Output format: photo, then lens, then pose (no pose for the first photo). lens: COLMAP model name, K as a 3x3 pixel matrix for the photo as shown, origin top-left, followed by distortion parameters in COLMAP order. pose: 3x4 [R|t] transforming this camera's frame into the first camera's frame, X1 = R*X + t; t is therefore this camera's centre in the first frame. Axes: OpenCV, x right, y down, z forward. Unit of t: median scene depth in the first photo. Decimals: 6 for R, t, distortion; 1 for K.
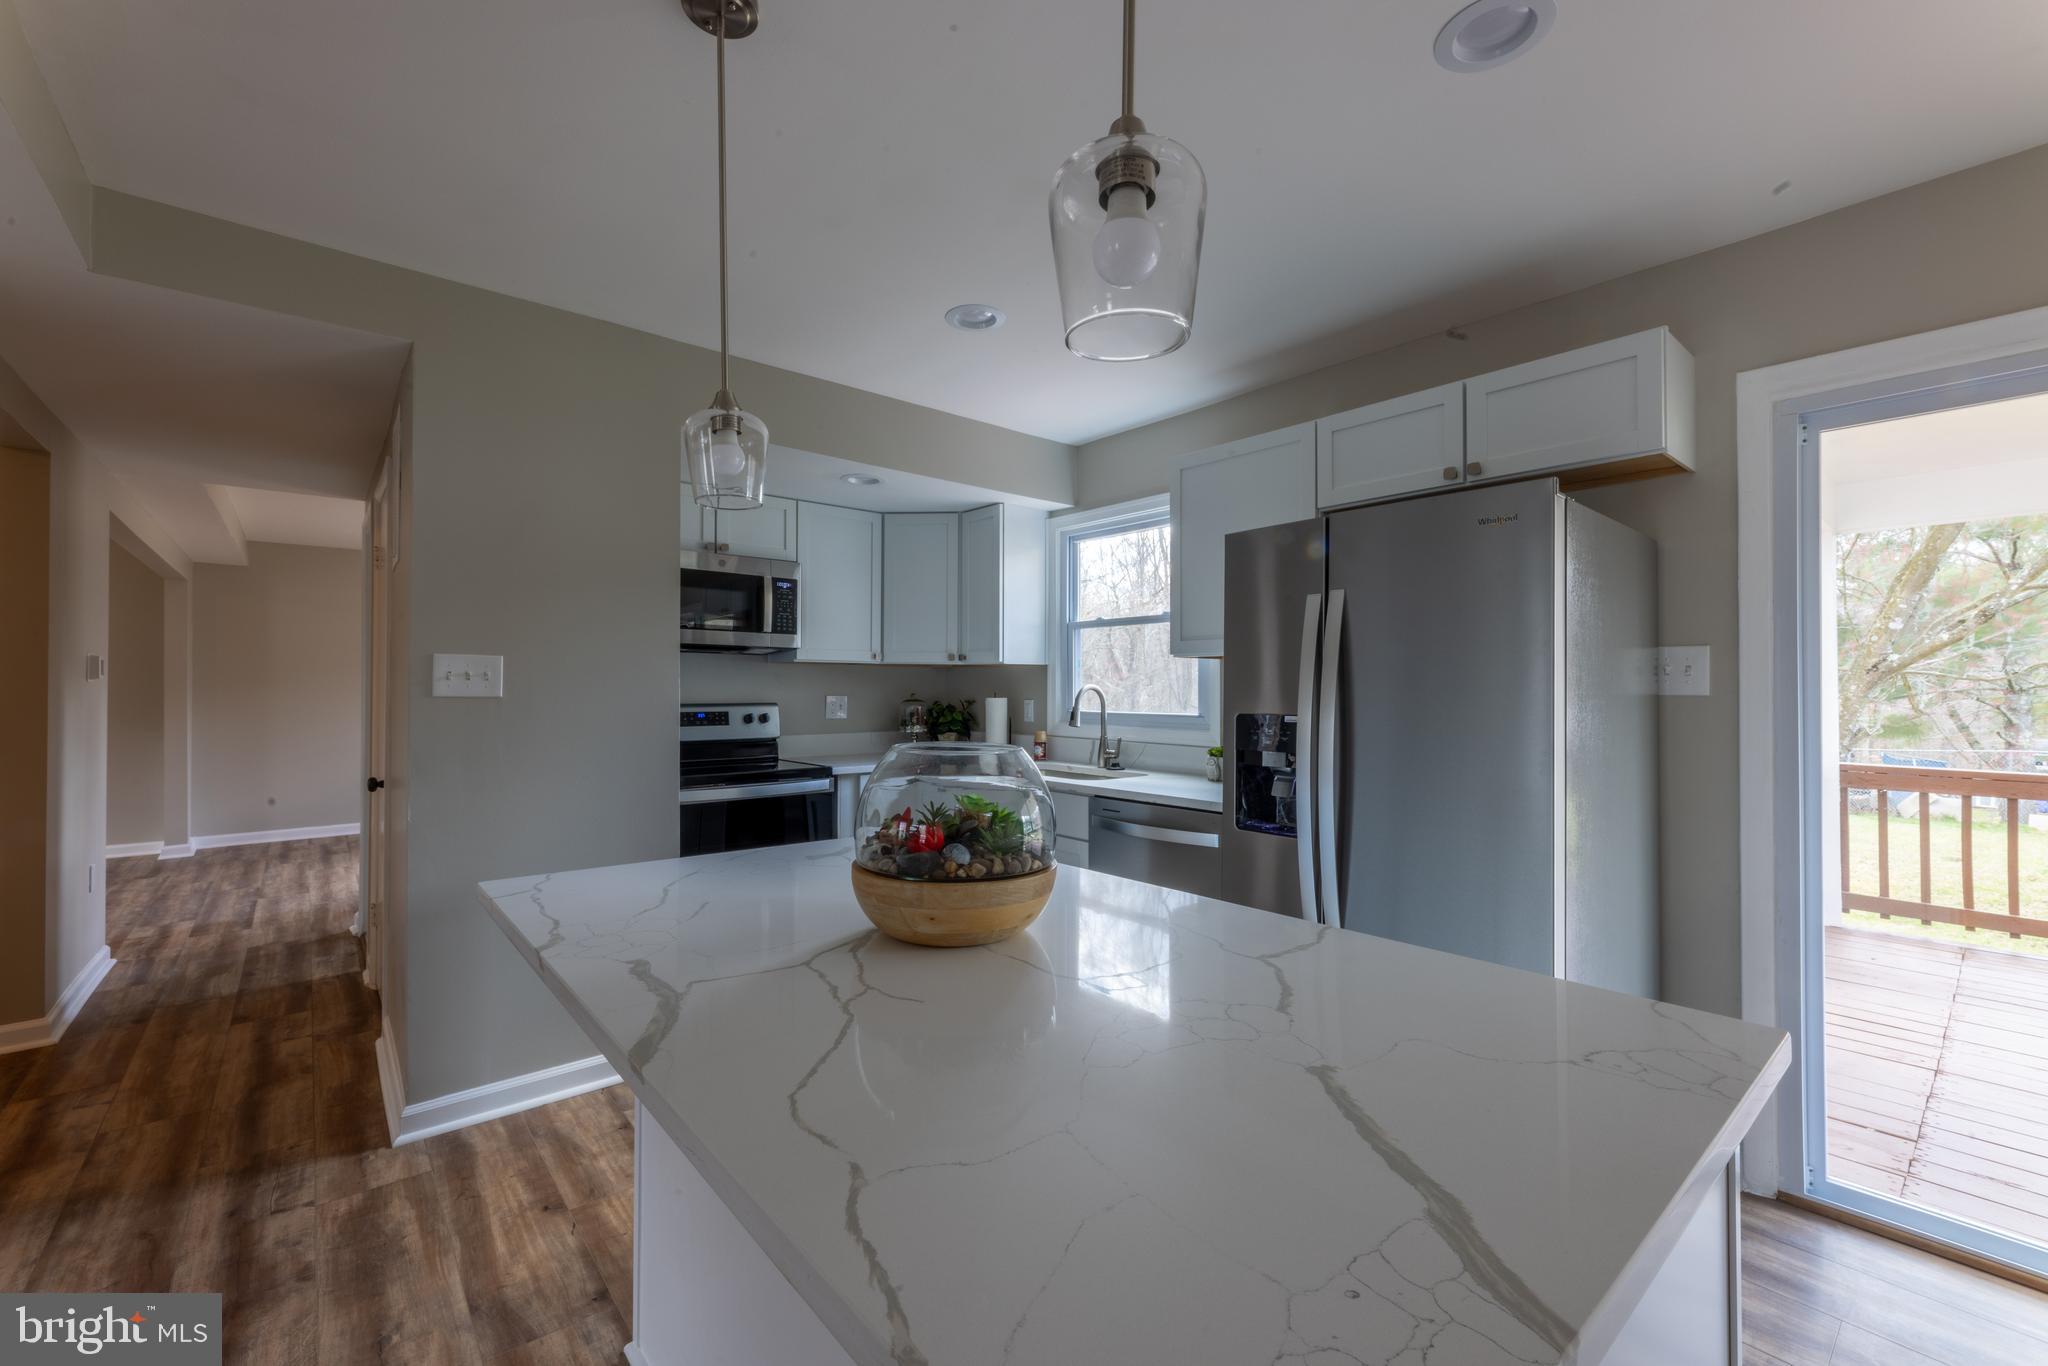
lens RADIAL K [[849.2, 0, 1022.1], [0, 849.2, 671.9], [0, 0, 1]] dist [0.003213, -0.000163]
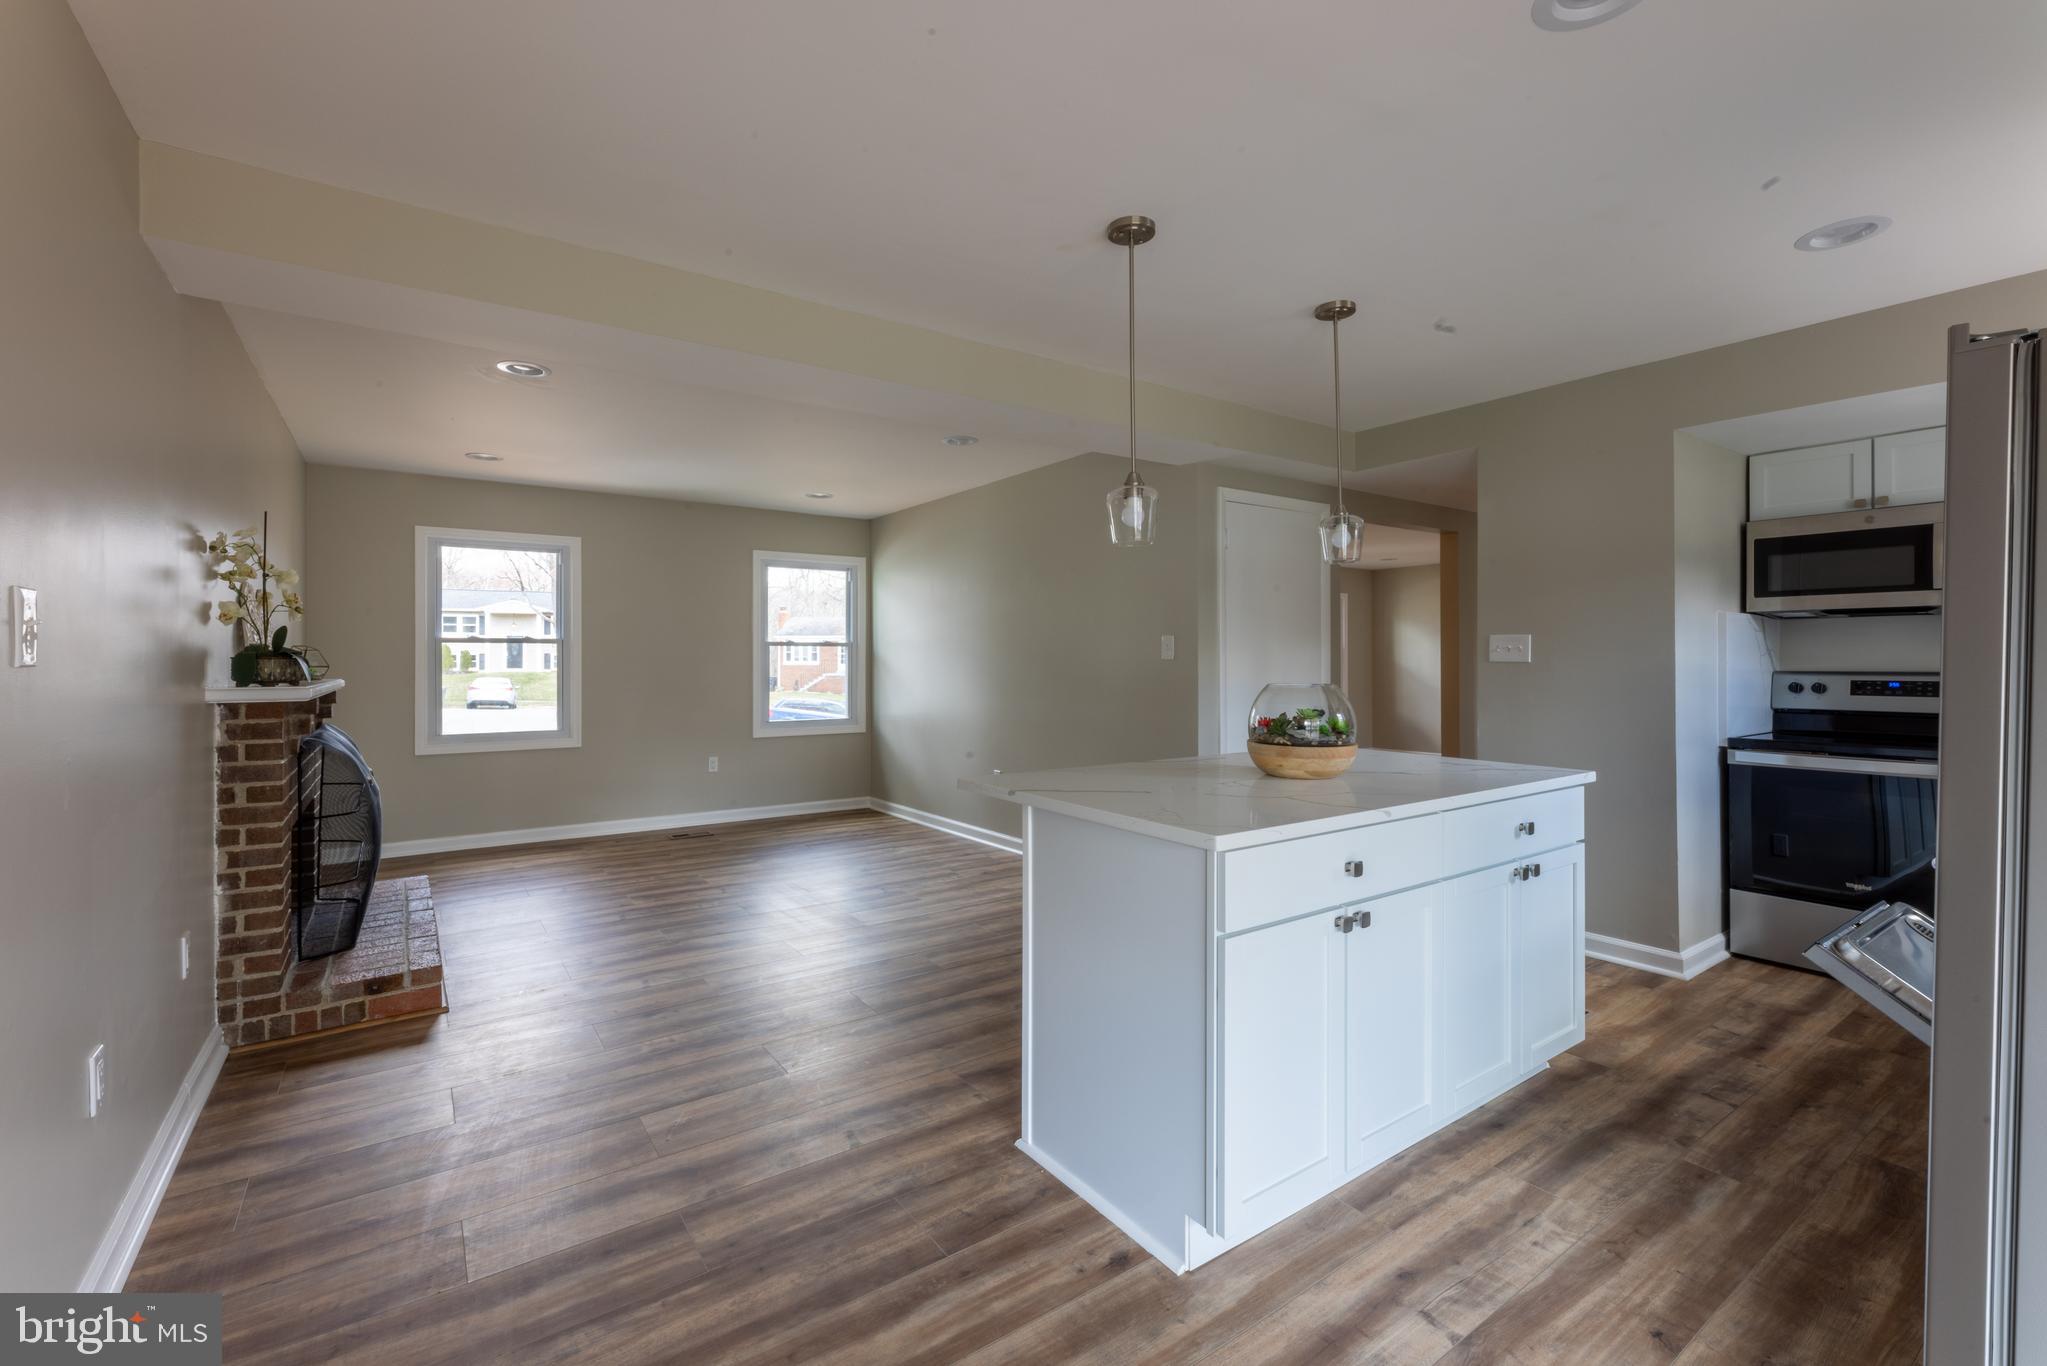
lens RADIAL K [[848.8, 0, 942.1], [0, 848.8, 671.6], [0, 0, 1]] dist [0.003213, -0.000163]
pose [[-0.125636, 0.009957, -0.992026, 0.592139], [0.021833, 0.999735, 0.007269, 0.008763], [0.991836, -0.020746, -0.125821, 0.134014]]
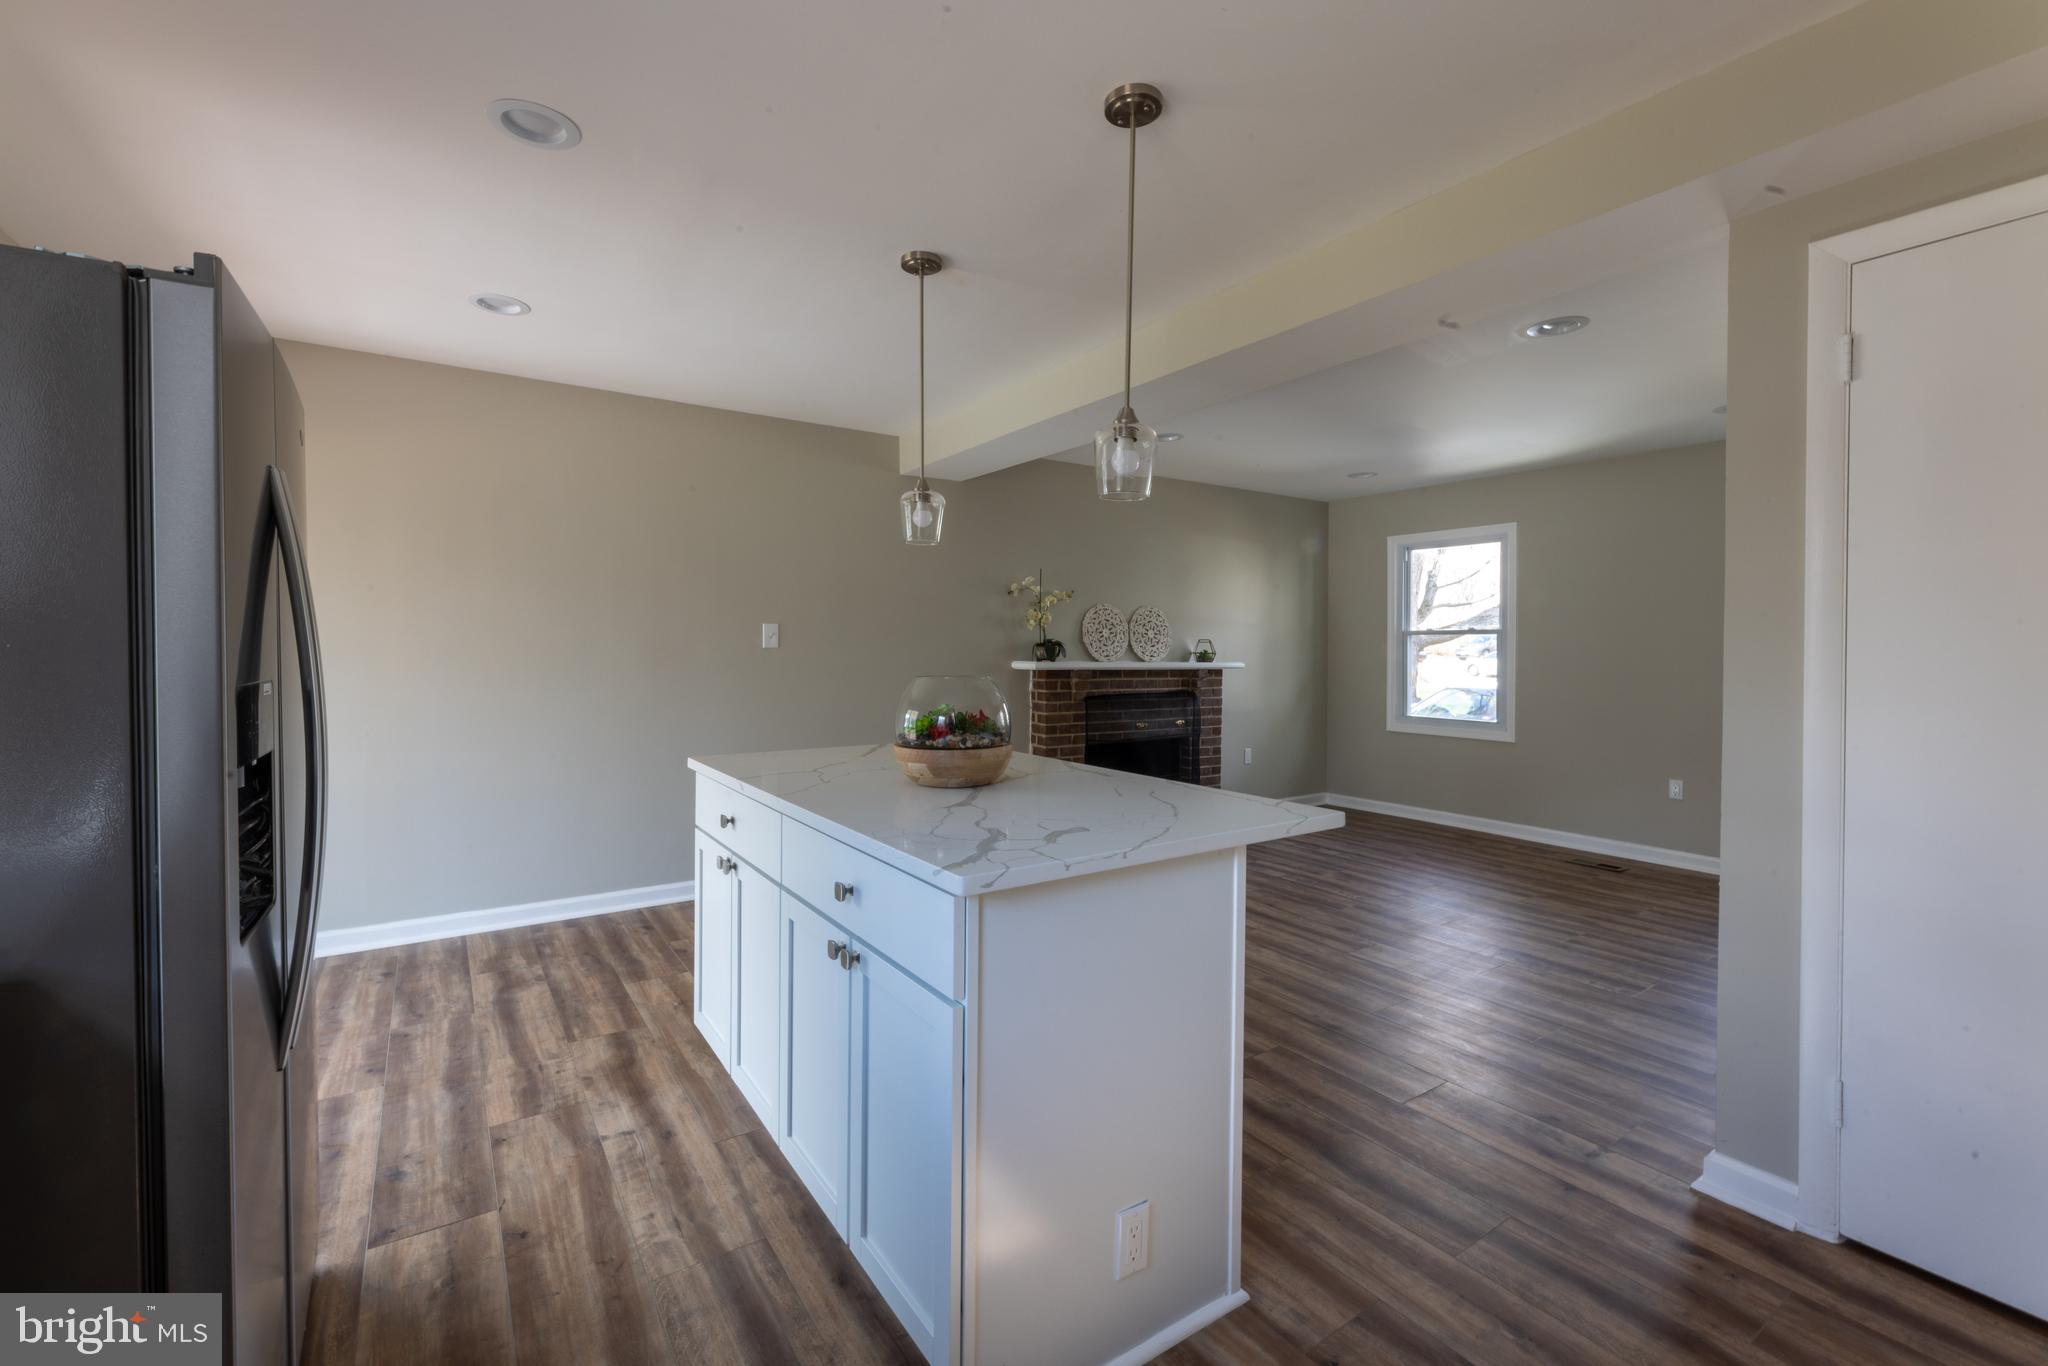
lens RADIAL K [[849.2, 0, 1021.1], [0, 849.2, 671.3], [0, 0, 1]] dist [0.003213, -0.000163]
pose [[-0.996417, -0.012331, 0.083669, -0.108178], [-0.011881, 0.999912, 0.005867, 0.021188], [-0.083734, 0.004851, -0.996476, 0.807007]]
